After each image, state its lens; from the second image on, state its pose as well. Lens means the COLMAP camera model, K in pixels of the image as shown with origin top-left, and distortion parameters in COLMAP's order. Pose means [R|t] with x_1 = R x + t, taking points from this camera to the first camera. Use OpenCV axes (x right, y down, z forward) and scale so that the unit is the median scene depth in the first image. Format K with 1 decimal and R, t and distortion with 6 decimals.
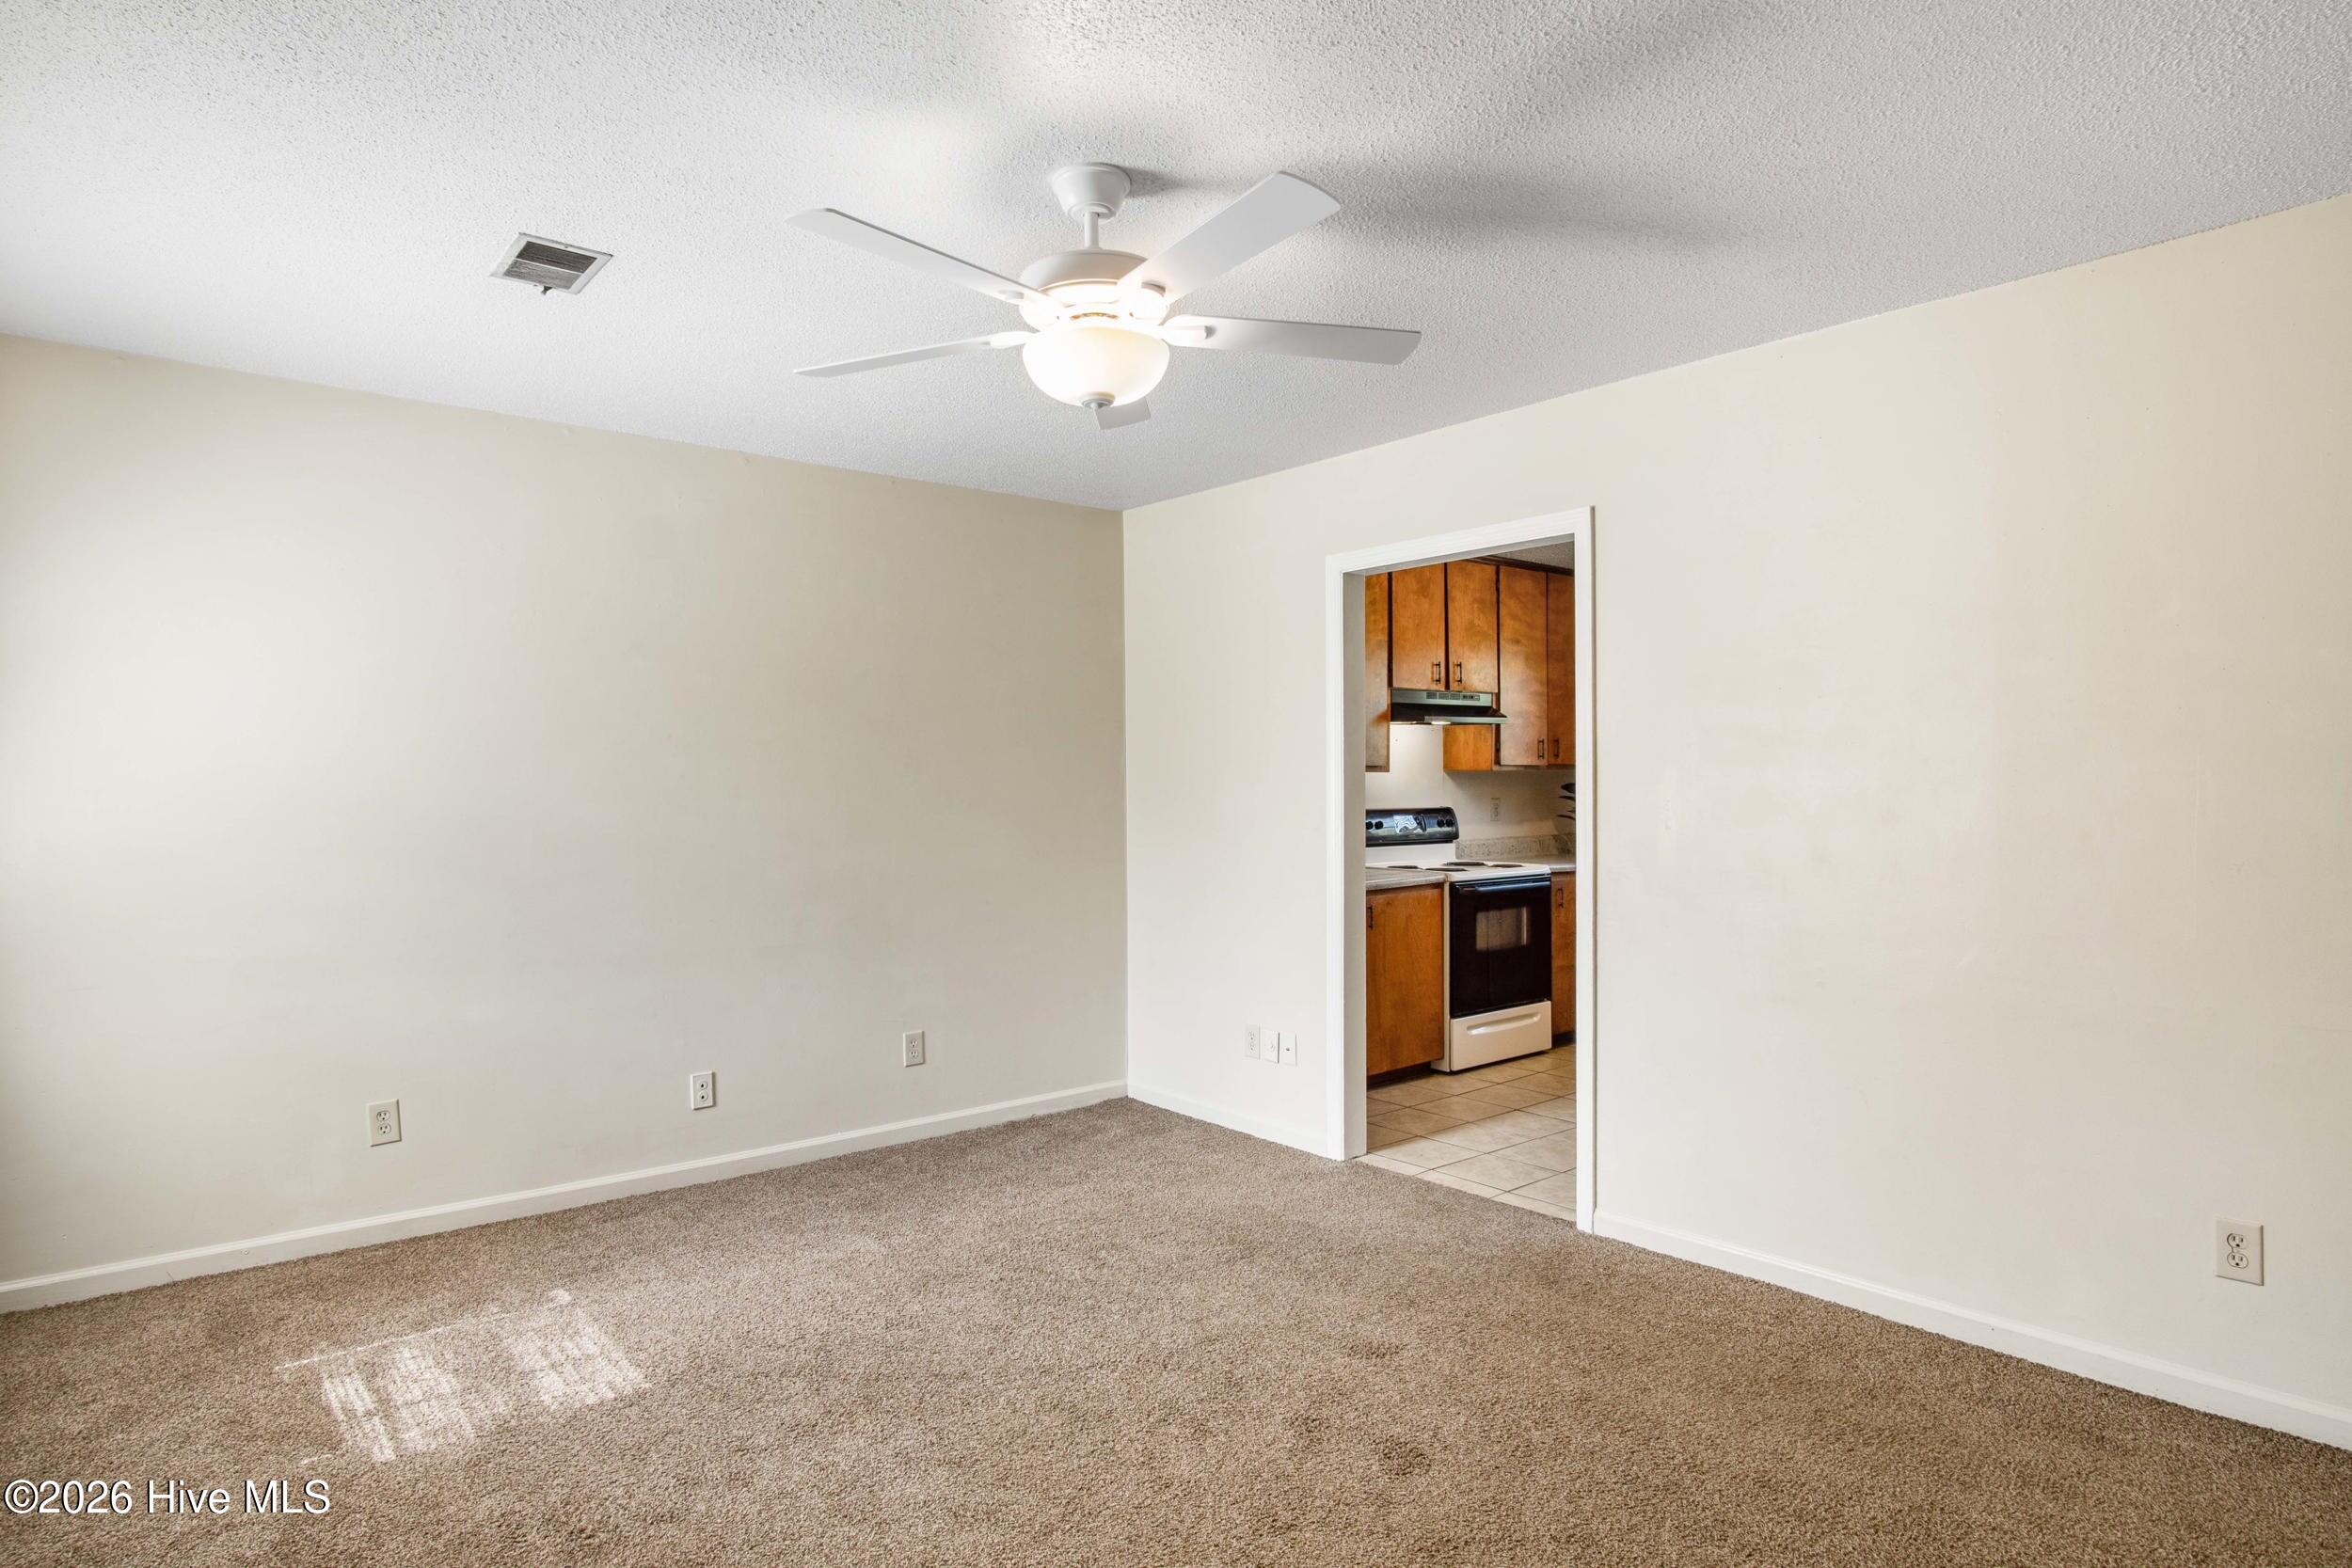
lens RADIAL K [[1298.6, 0, 1170.6], [0, 1298.6, 818.1], [0, 0, 1]] dist [-0.017216, 0.002008]
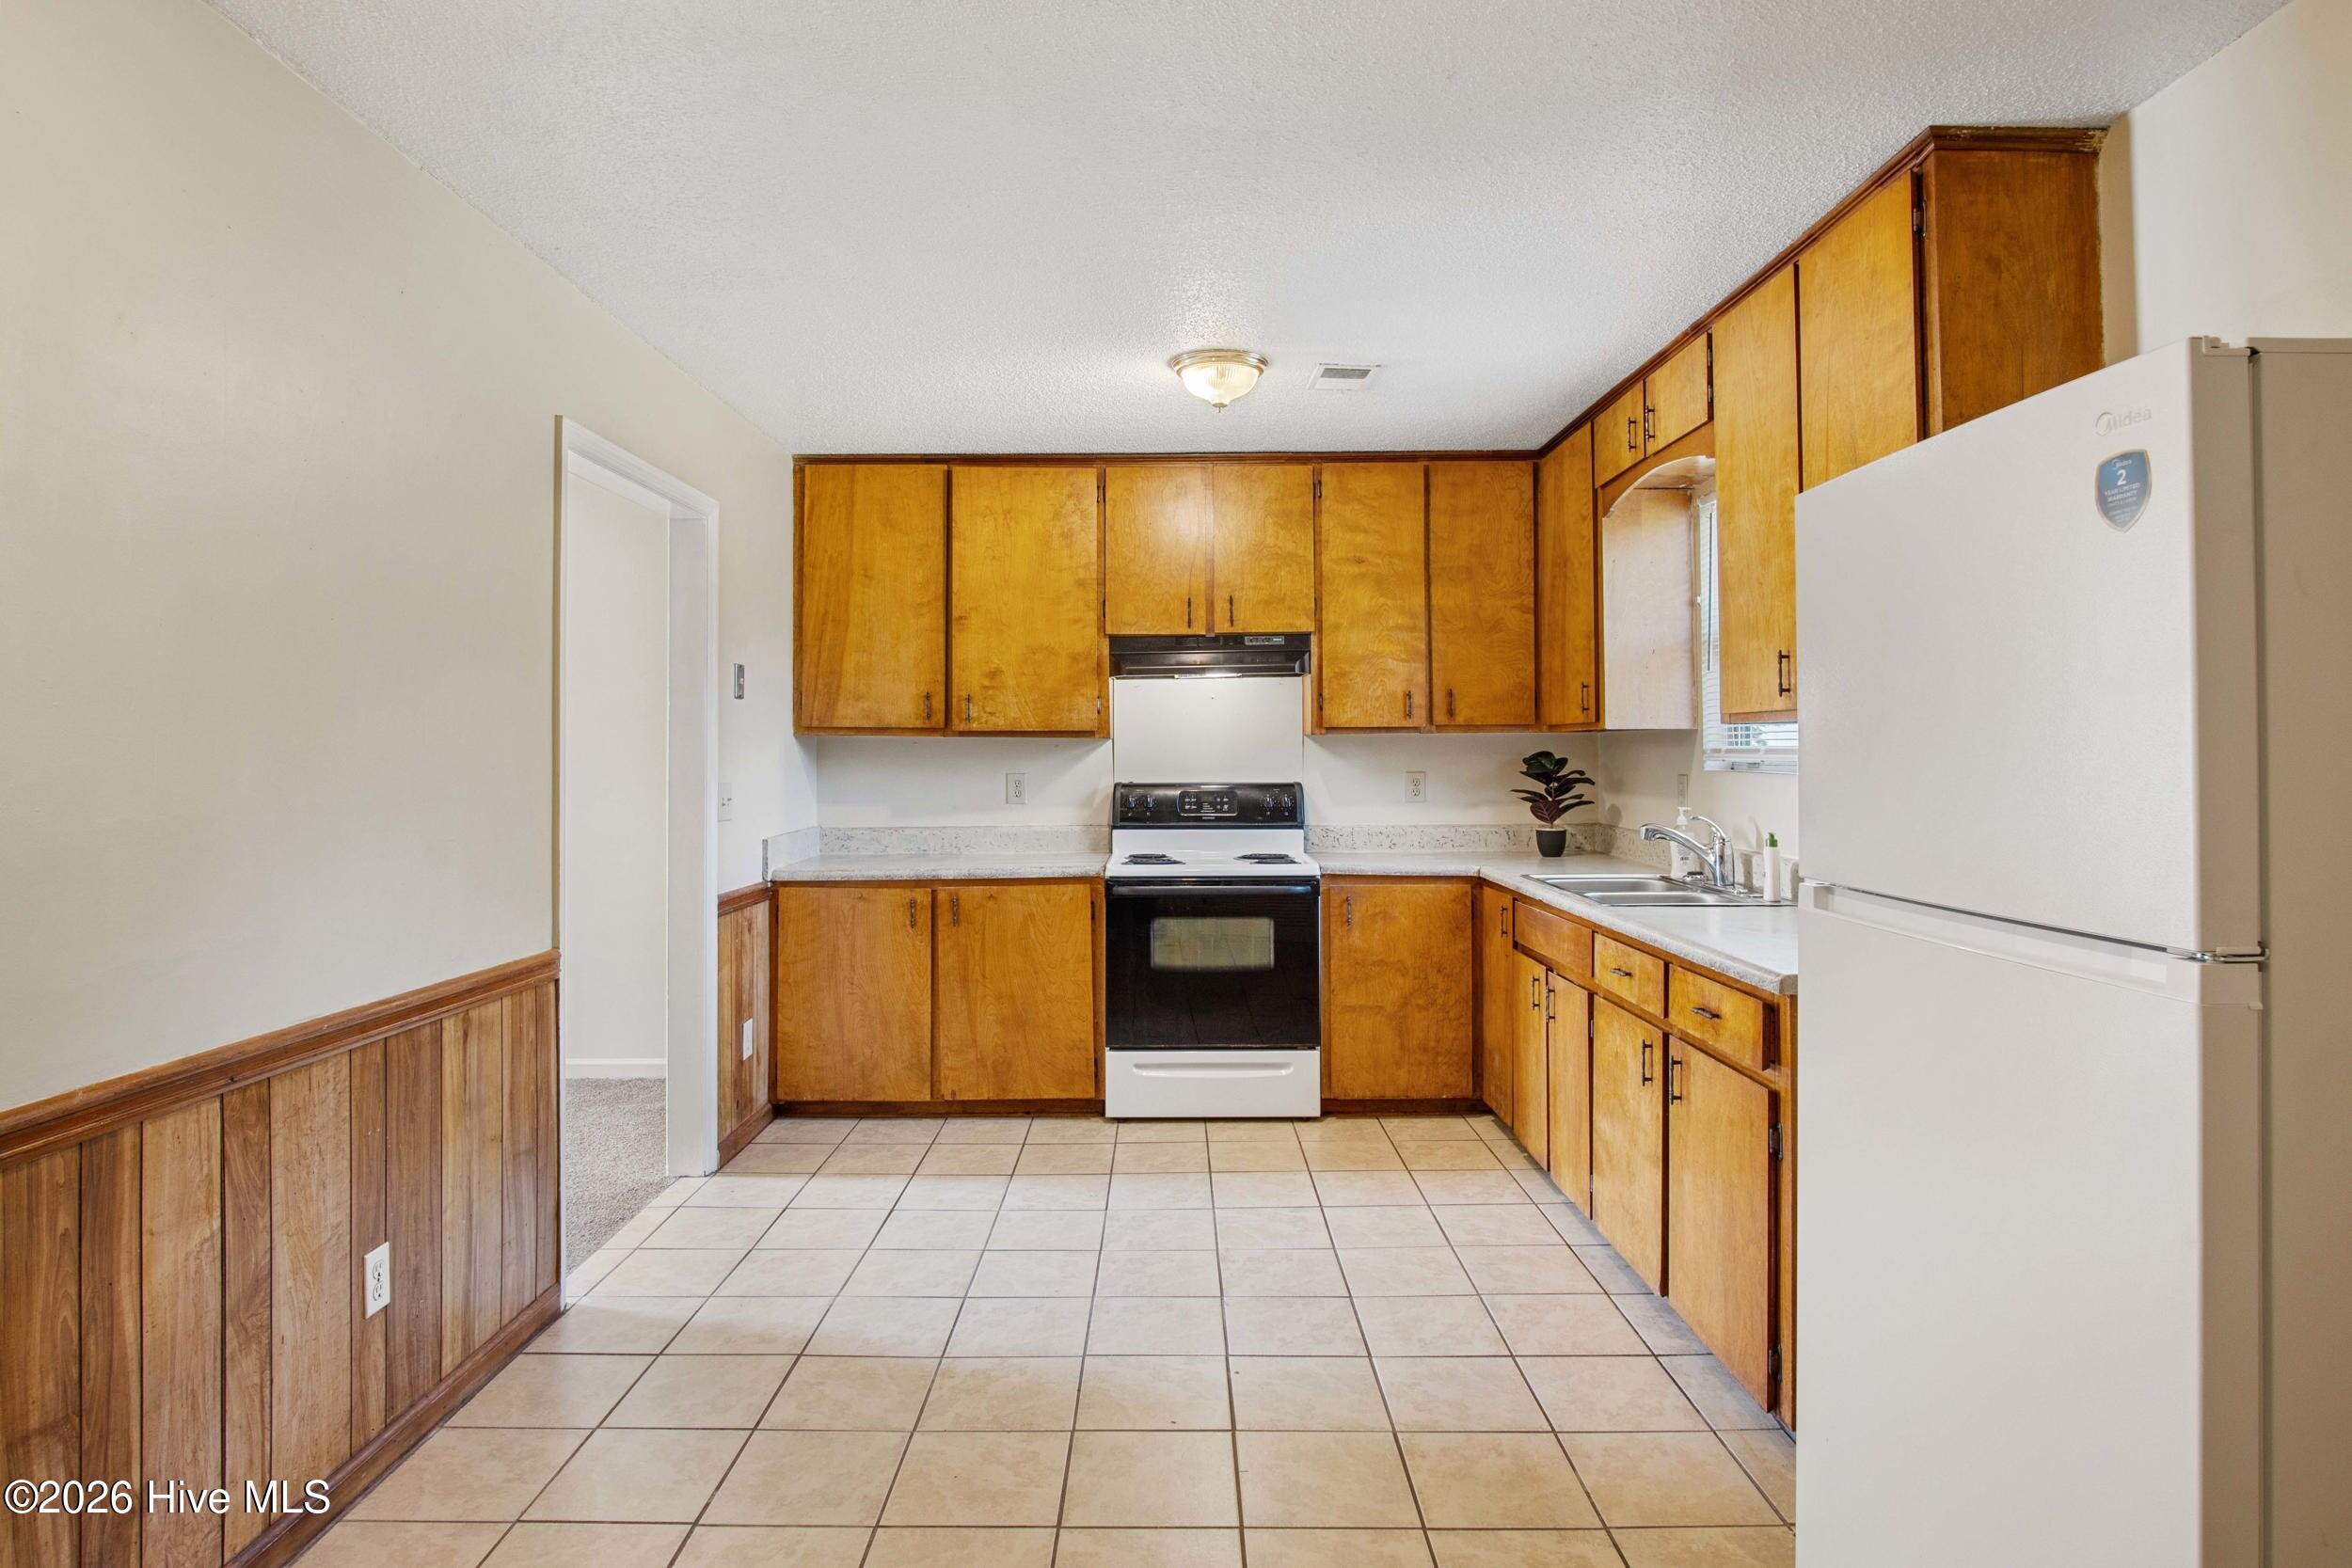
lens RADIAL K [[1321.2, 0, 1169.8], [0, 1321.2, 739.3], [0, 0, 1]] dist [-0.003858, -0.000541]
pose [[0.764825, -0.002019, -0.644234, 0.706530], [-0.019886, 0.999445, -0.026741, -0.012396], [0.643931, 0.033264, 0.764360, 0.375710]]
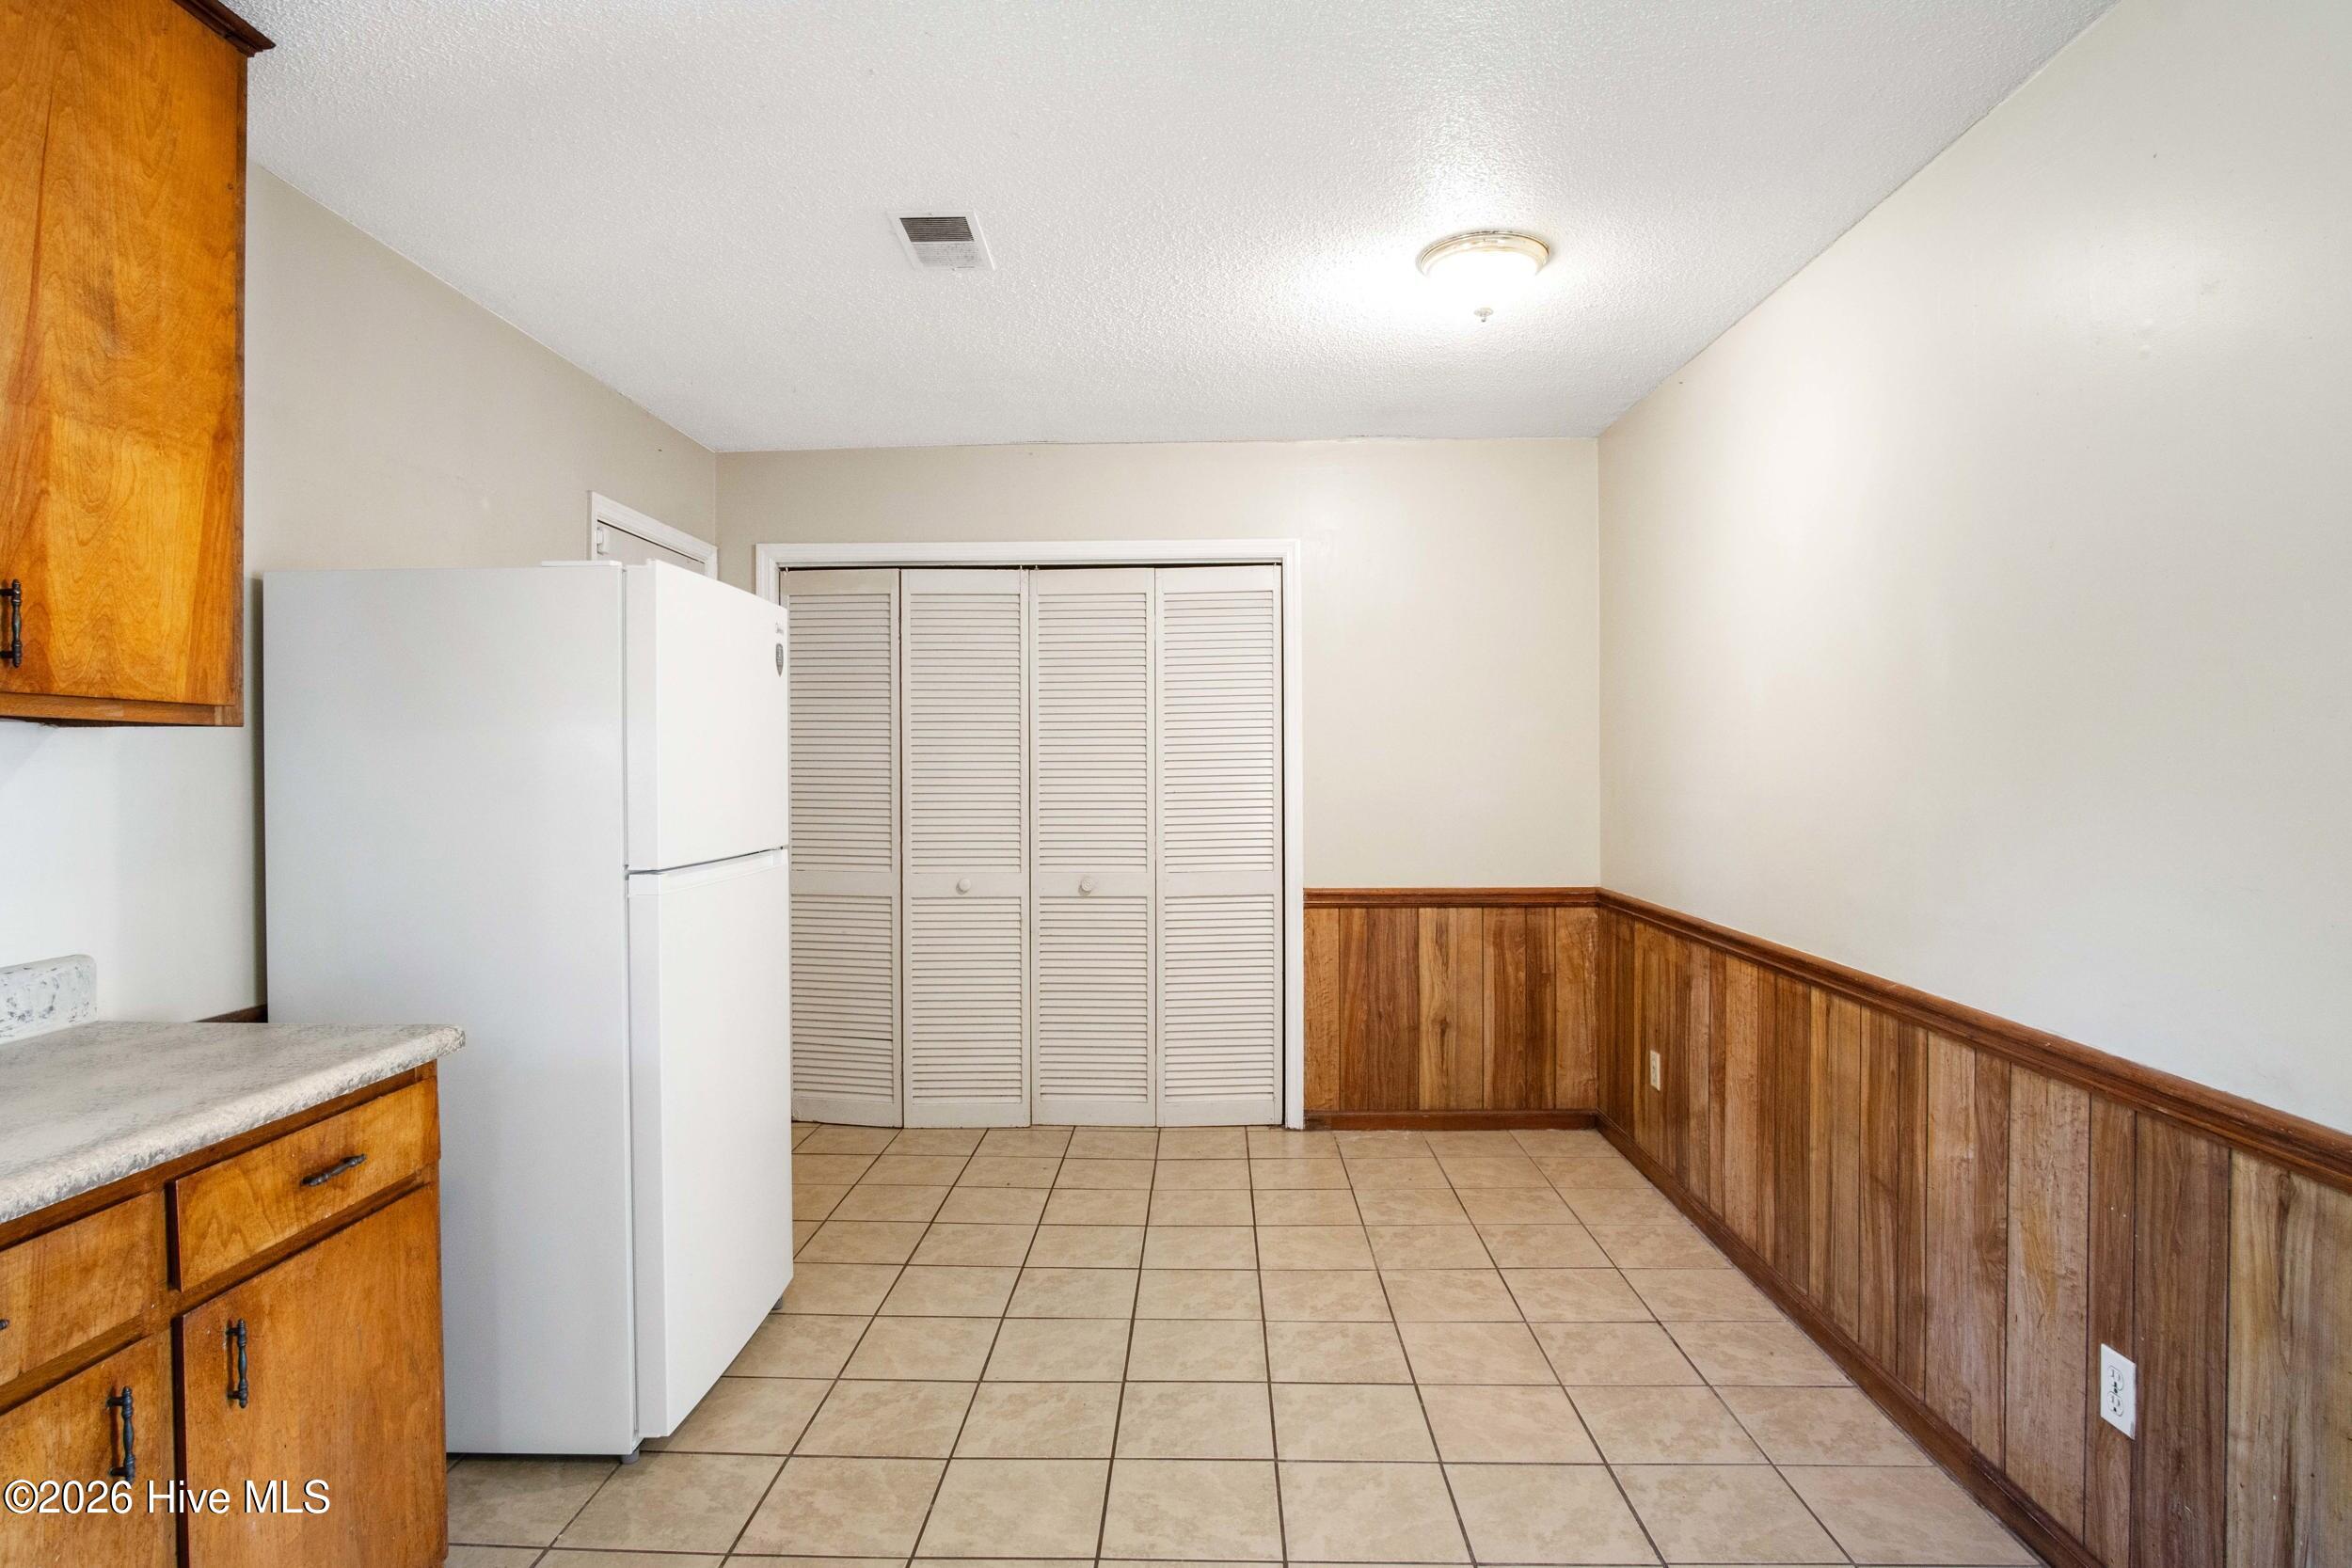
lens RADIAL K [[1277.9, 0, 1176.0], [0, 1277.9, 784.0], [0, 0, 1]] dist [-0.000815, 0.000255]
pose [[-0.748752, 0.001951, 0.662848, 0.245216], [0.028759, 0.999150, 0.029545, -0.023385], [-0.662227, 0.041185, -0.748171, 0.905075]]
